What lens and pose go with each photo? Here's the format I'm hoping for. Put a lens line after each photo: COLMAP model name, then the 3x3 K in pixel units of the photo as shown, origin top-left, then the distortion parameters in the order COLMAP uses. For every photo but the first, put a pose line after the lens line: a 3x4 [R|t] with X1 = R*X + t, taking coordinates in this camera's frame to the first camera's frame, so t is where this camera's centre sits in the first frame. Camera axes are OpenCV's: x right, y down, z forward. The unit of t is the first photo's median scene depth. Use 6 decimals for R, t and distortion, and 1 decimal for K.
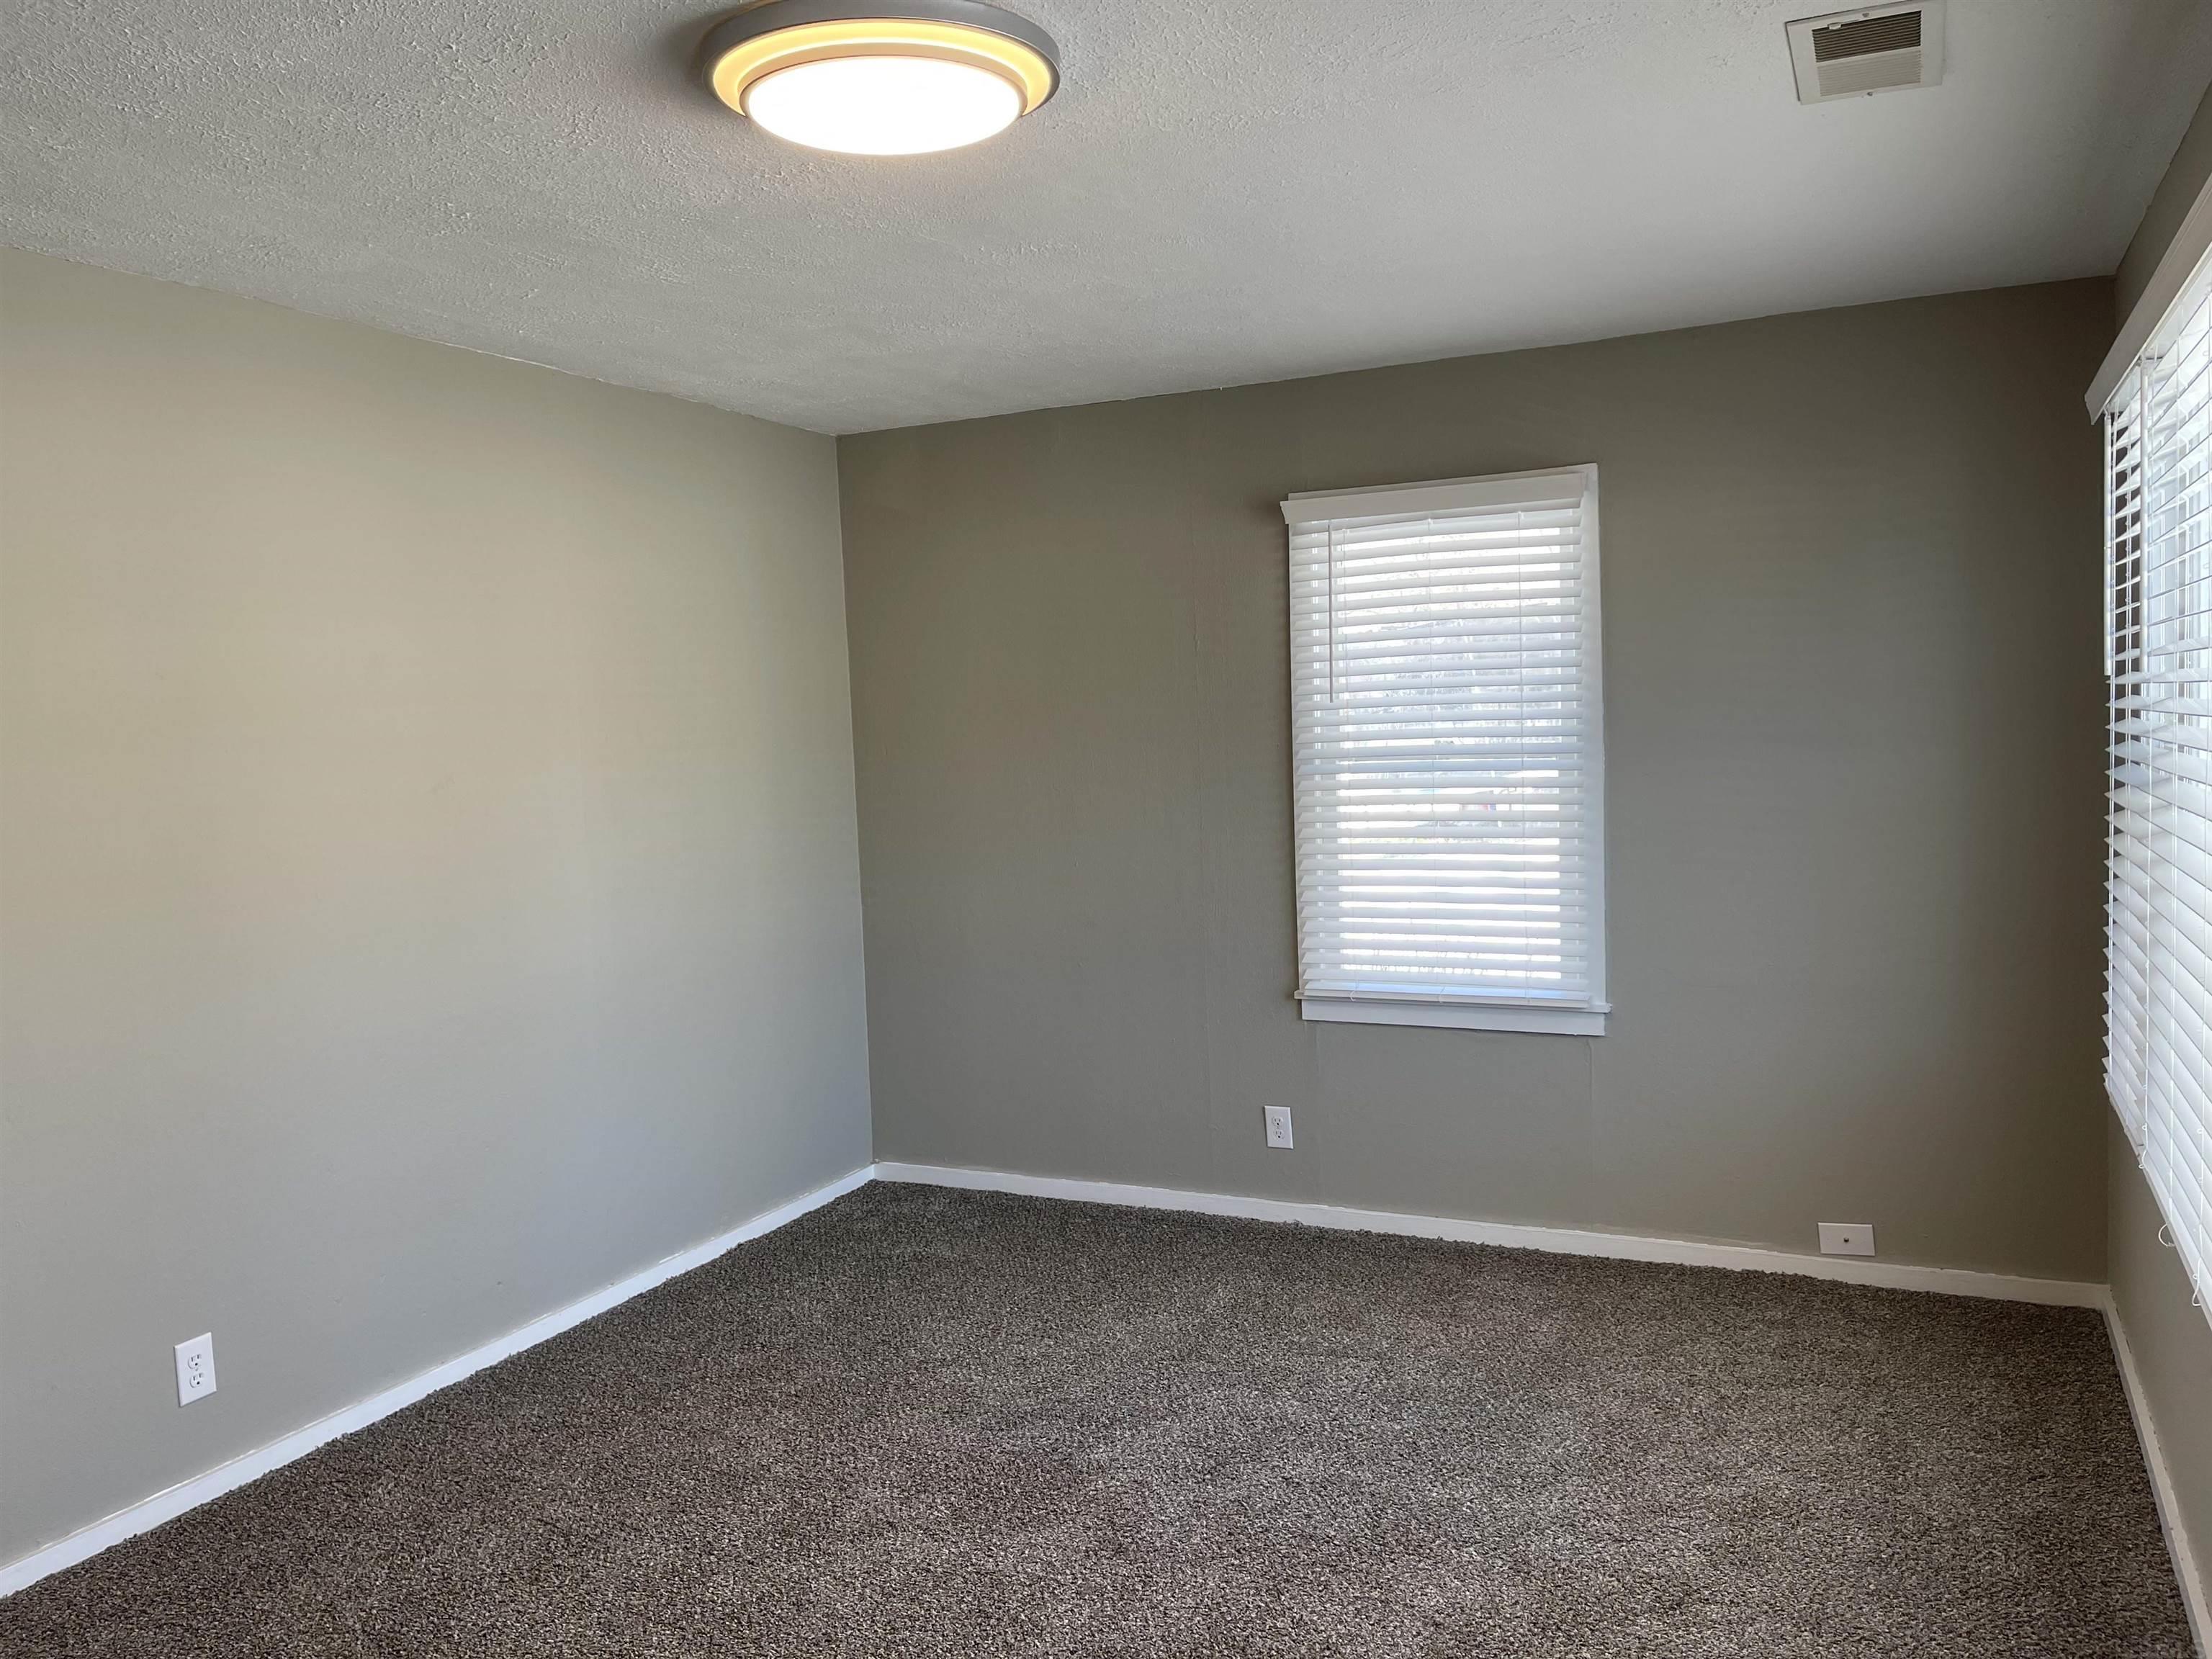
lens RADIAL K [[1667.1, 0, 1099.8], [0, 1667.1, 821.9], [0, 0, 1]] dist [0.029120, -0.033363]
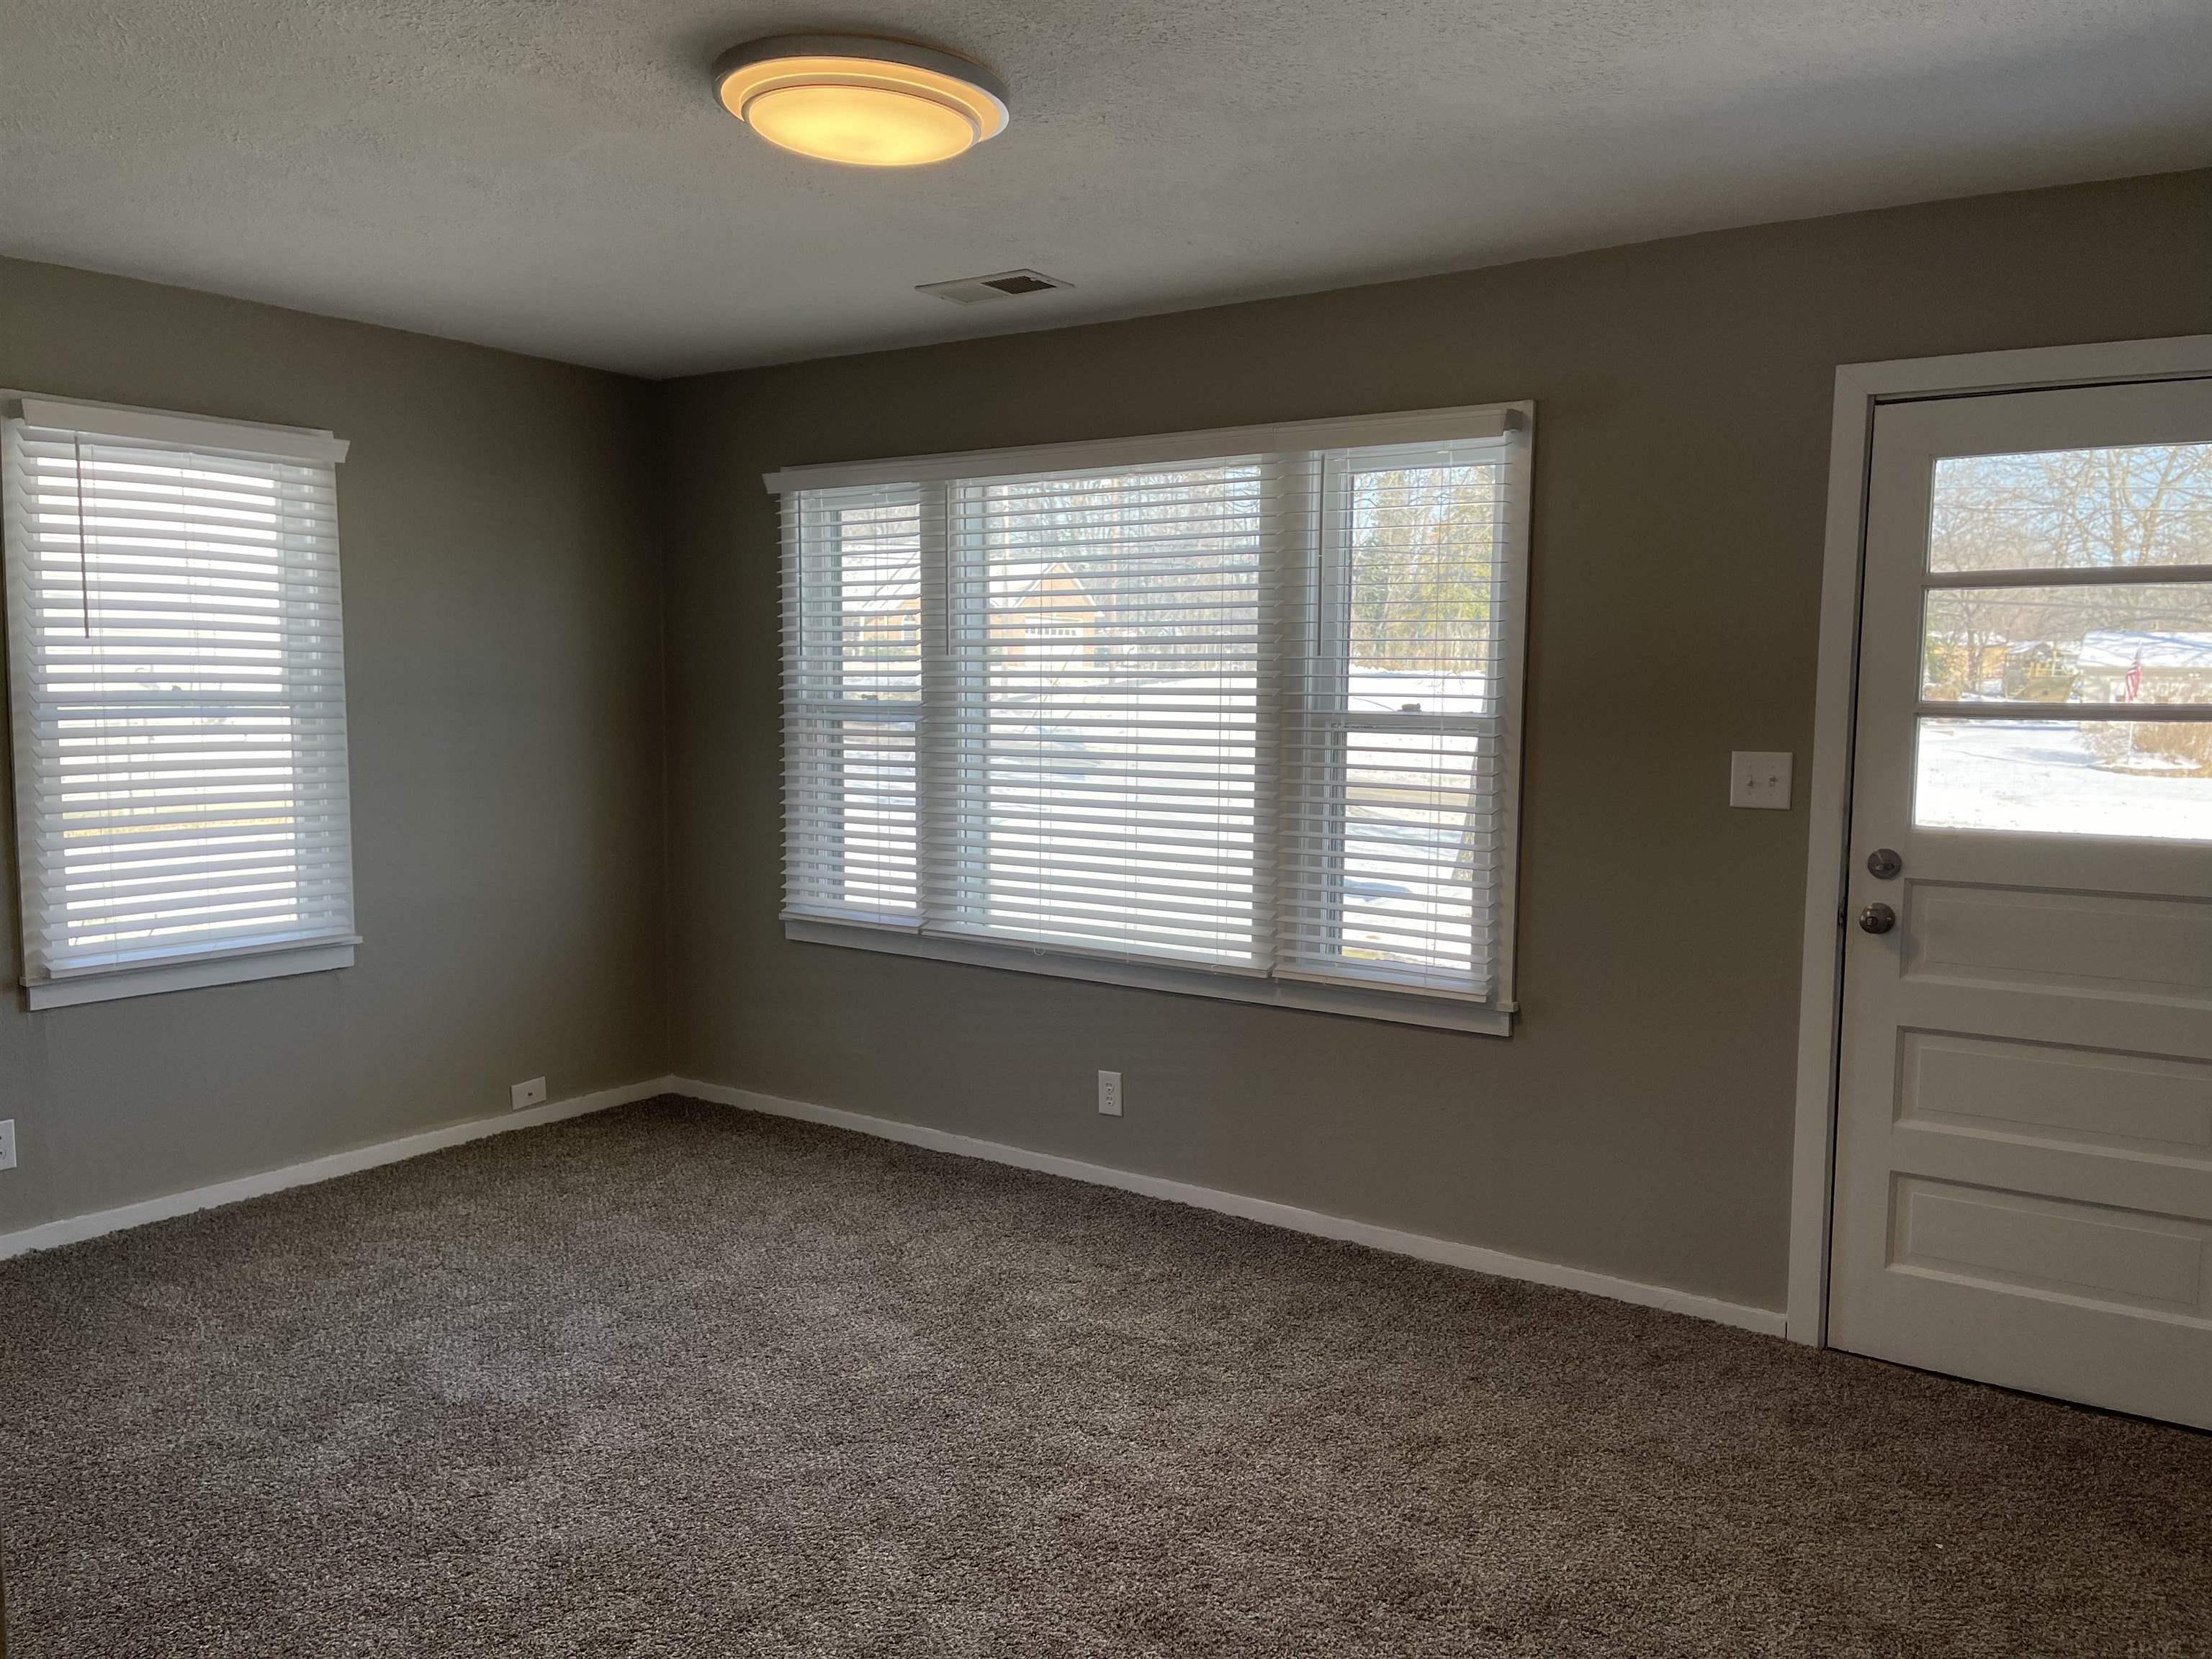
lens RADIAL K [[1667.1, 0, 1095.2], [0, 1667.1, 835.8], [0, 0, 1]] dist [0.029120, -0.033363]
pose [[0.163557, -0.051599, 0.985184, -0.715173], [0.050880, 0.997743, 0.043809, 0.022696], [-0.985221, 0.042961, 0.165814, 0.365468]]
